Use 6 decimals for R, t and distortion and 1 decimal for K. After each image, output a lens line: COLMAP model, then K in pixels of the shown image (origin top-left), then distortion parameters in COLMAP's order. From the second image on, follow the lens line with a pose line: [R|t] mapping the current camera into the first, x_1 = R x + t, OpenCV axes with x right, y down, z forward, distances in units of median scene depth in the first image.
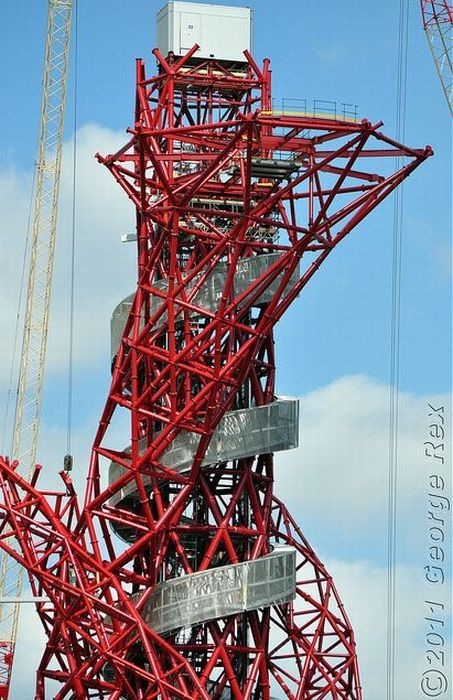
lens RADIAL K [[1290.5, 0, 226.5], [0, 1290.5, 350.0], [0, 0, 1]] dist [-0.248680, -0.024365]
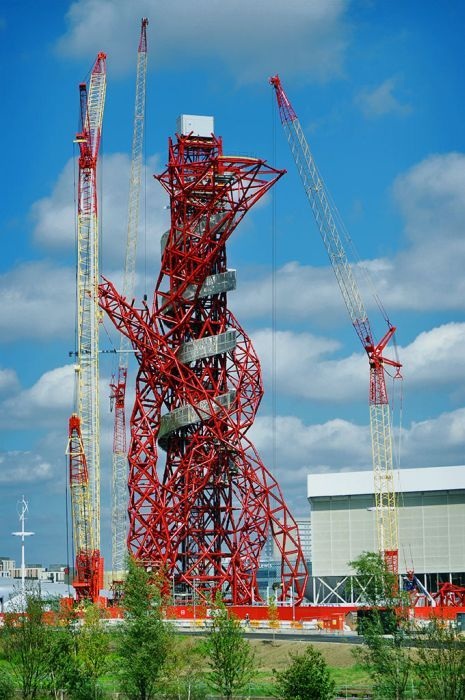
lens RADIAL K [[3323.3, 0, 232.5], [0, 3323.3, 350.0], [0, 0, 1]] dist [1.258162, 7.110656]
pose [[0.999637, -0.023276, 0.013542, -0.043118], [0.022708, 0.998914, 0.040681, -0.071840], [-0.014474, -0.040359, 0.999080, -5.573457]]
